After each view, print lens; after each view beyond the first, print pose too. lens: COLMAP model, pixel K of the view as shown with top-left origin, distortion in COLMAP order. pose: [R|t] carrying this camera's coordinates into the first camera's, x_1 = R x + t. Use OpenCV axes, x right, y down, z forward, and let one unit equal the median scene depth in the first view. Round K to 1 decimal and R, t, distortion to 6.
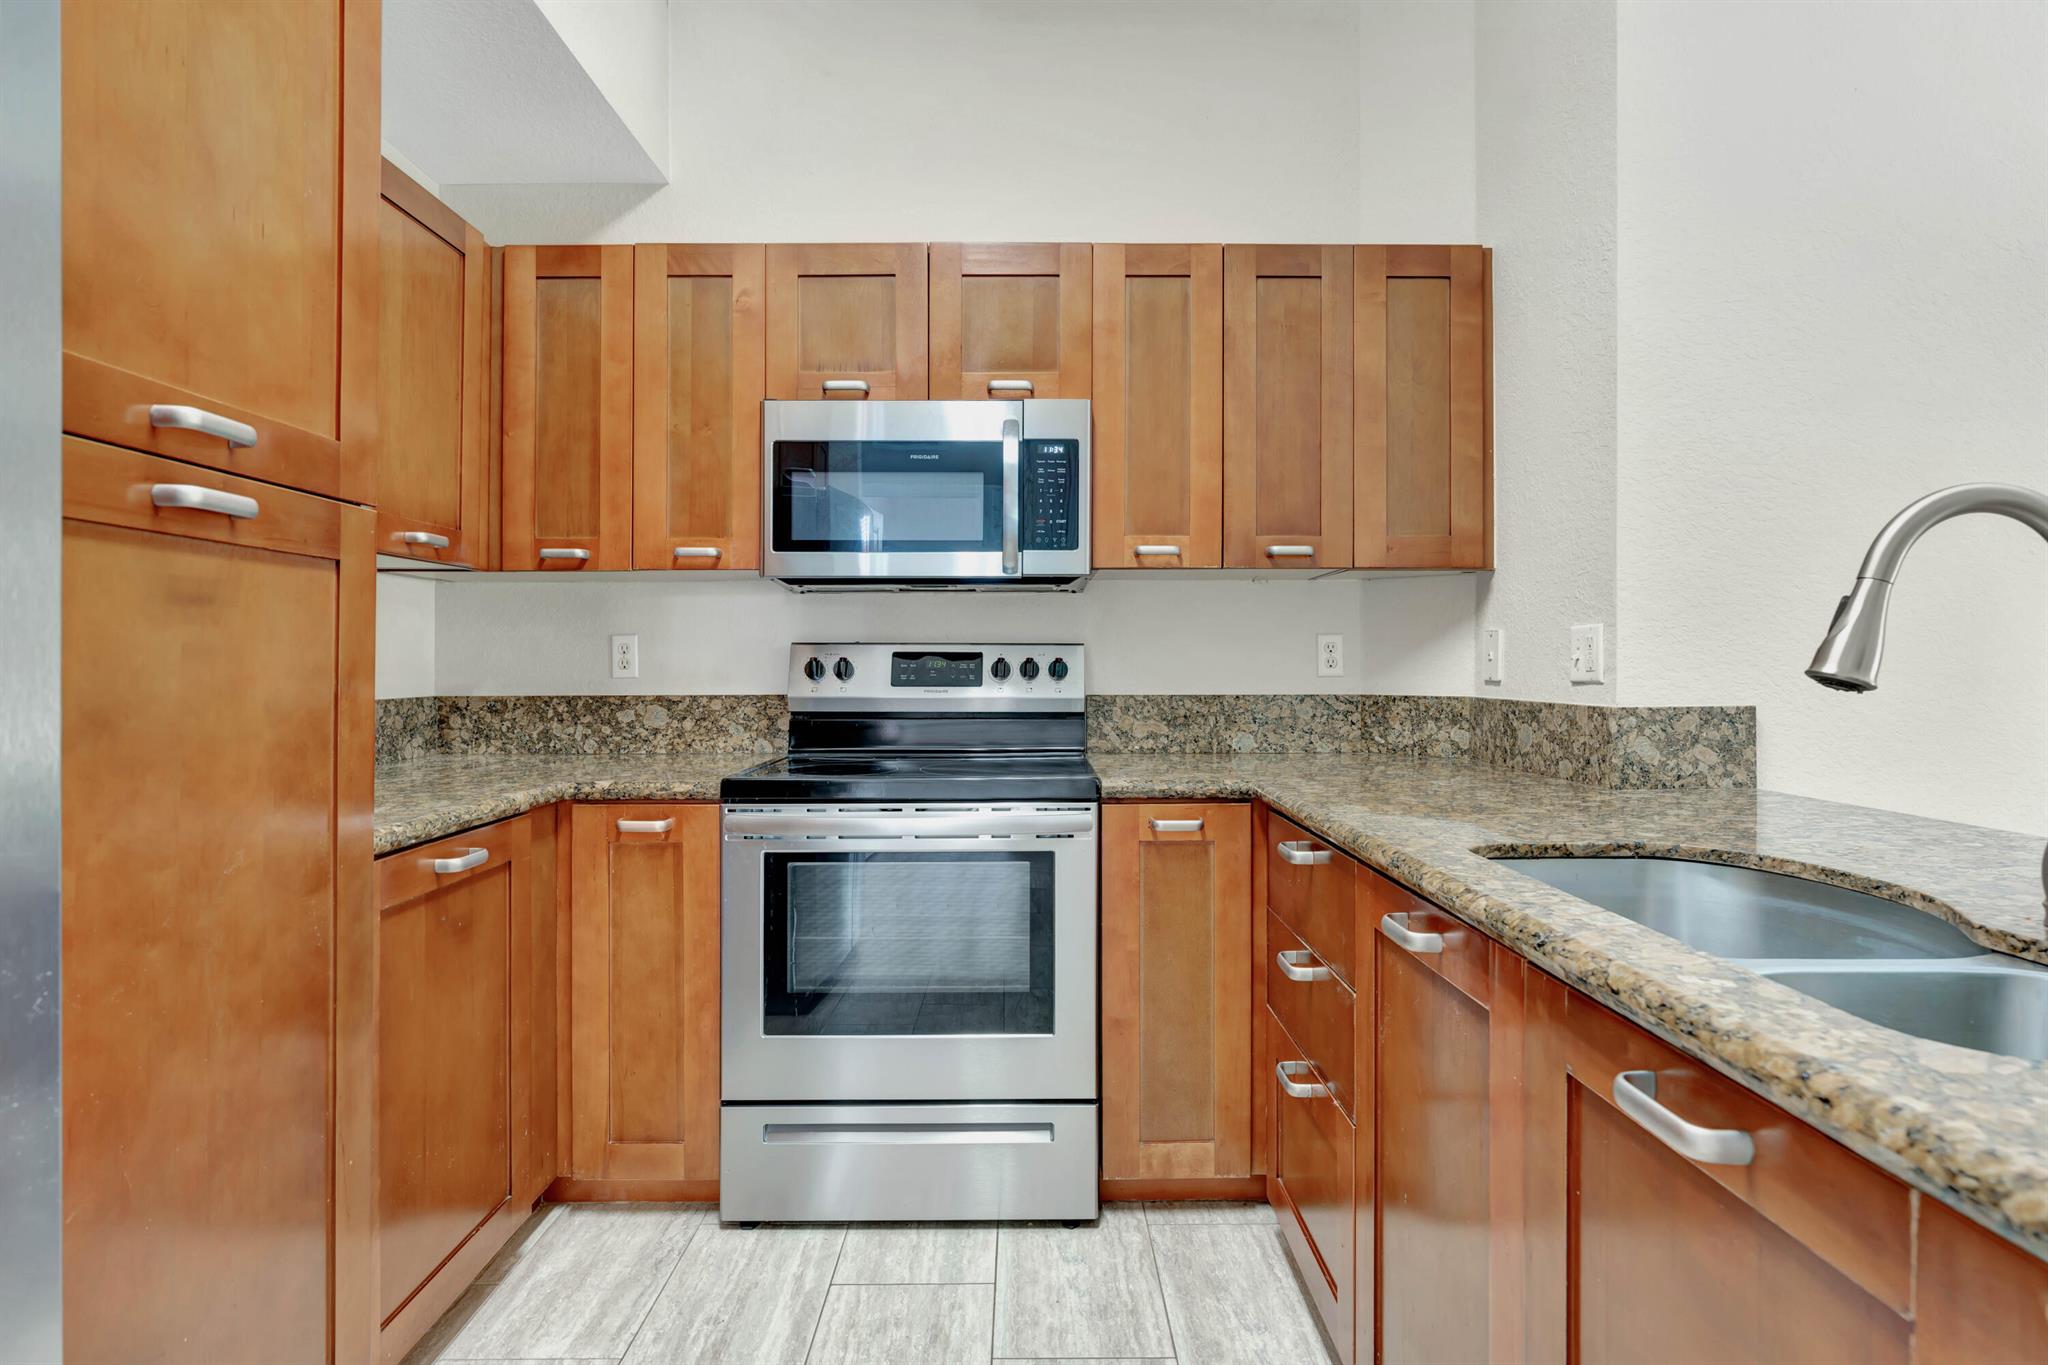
lens RADIAL K [[973.0, 0, 992.1], [0, 973.0, 677.2], [0, 0, 1]] dist [-0.014875, 0.000780]
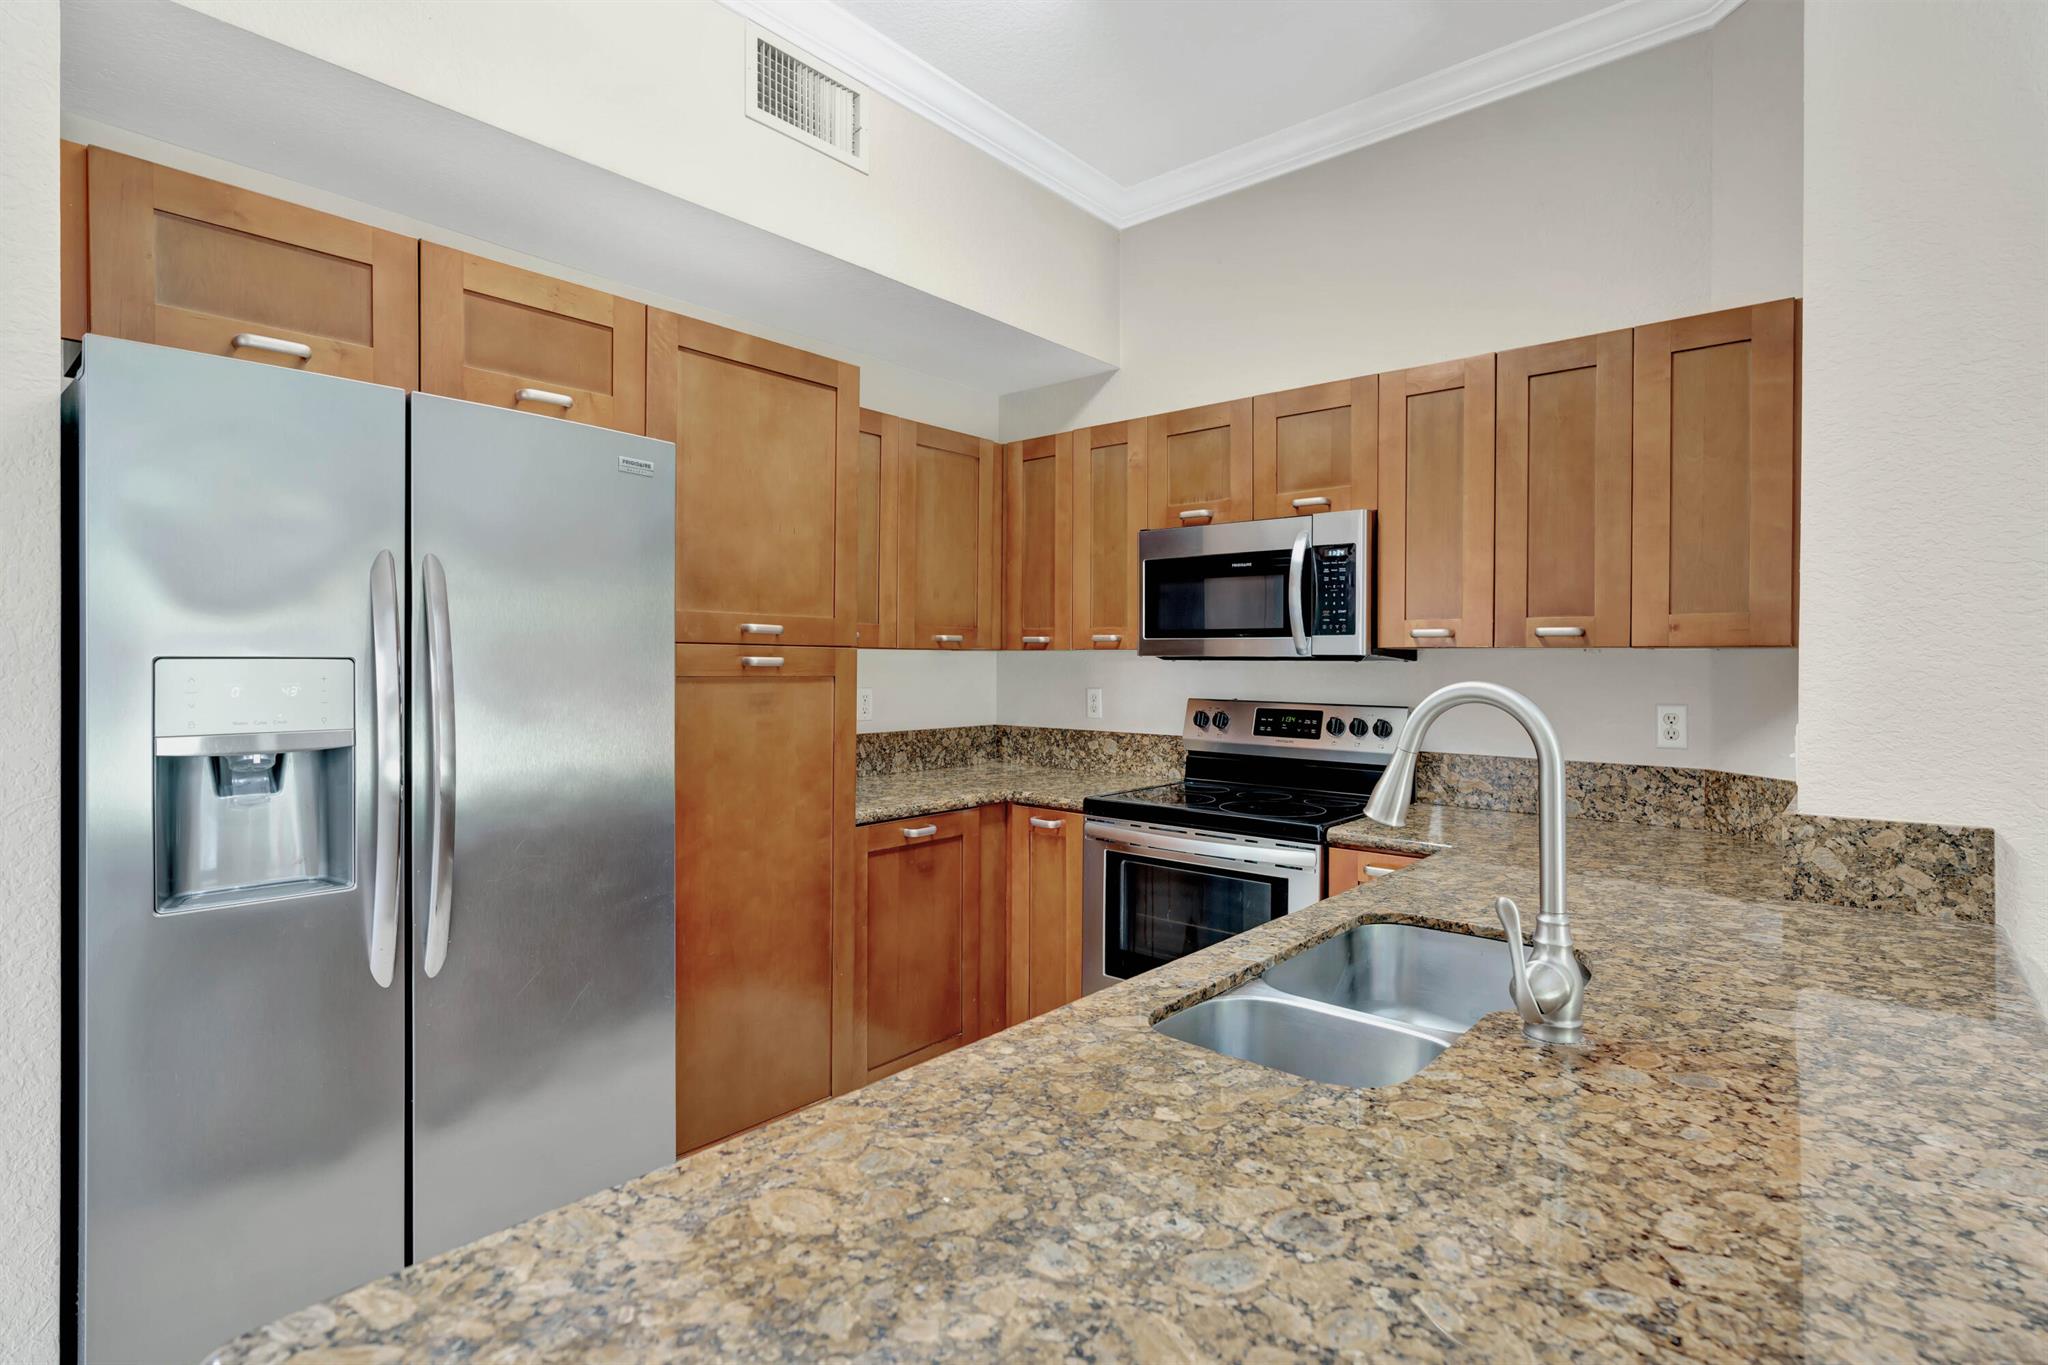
lens RADIAL K [[973.0, 0, 1056.3], [0, 973.0, 668.0], [0, 0, 1]] dist [-0.014875, 0.000780]
pose [[0.769850, 0.011507, -0.638121, 0.563185], [-0.014995, 0.999888, -0.000060, -0.082627], [0.638049, 0.009615, 0.769936, -0.159963]]
